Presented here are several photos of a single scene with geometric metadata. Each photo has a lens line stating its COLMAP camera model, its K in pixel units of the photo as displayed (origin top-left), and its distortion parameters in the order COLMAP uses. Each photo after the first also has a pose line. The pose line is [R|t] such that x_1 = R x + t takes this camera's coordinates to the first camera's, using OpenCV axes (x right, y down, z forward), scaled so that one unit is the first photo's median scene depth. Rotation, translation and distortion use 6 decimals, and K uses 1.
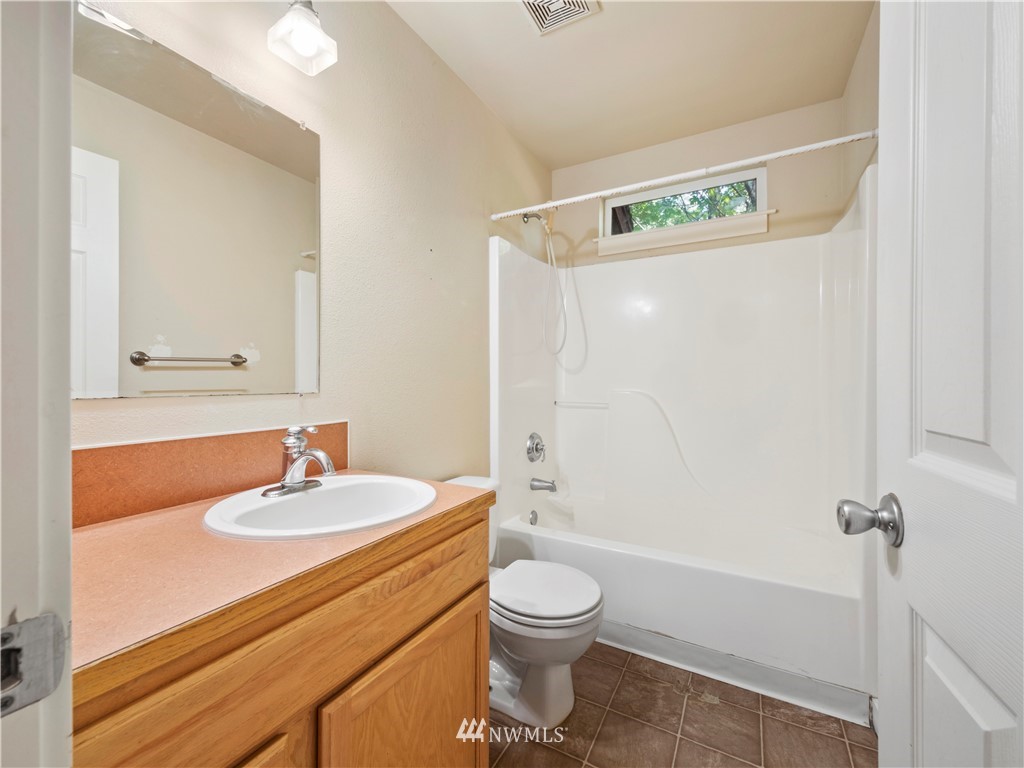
lens RADIAL K [[432.7, 0, 511.5], [0, 432.7, 382.5], [0, 0, 1]] dist [-0.004480, 0.000892]
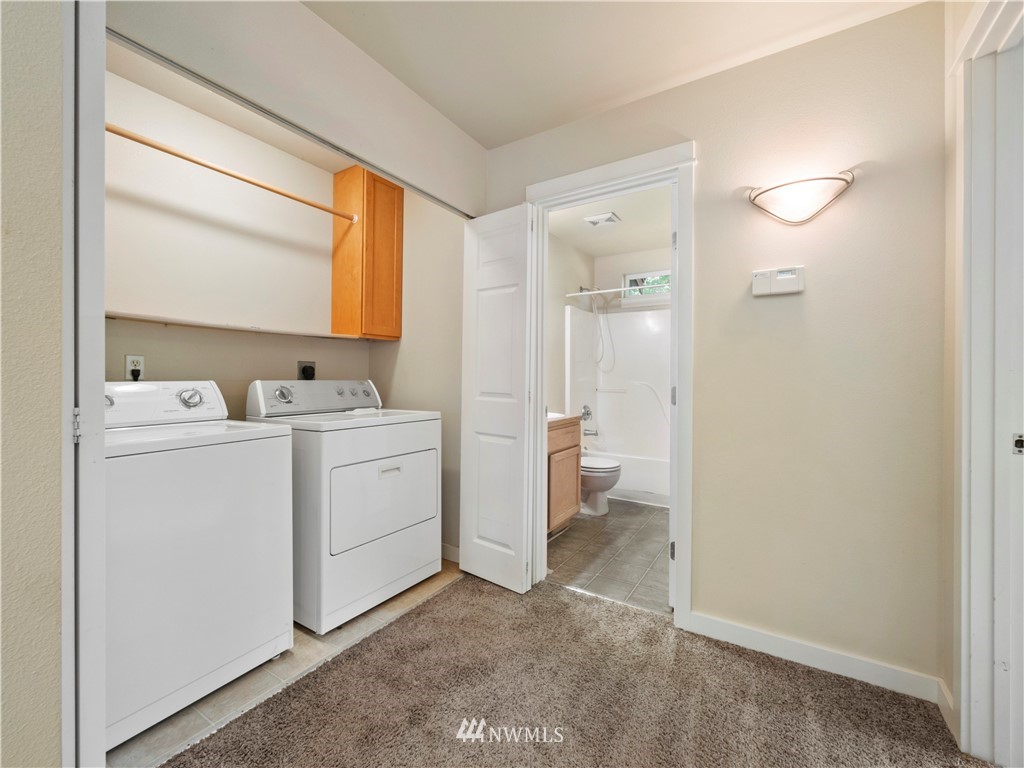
lens RADIAL K [[432.7, 0, 510.5], [0, 432.7, 380.0], [0, 0, 1]] dist [-0.004480, 0.000892]
pose [[0.997986, 0.003768, -0.063323, -0.149588], [-0.003626, 0.999991, 0.002350, 0.003283], [0.063331, -0.002116, 0.997990, -0.857107]]
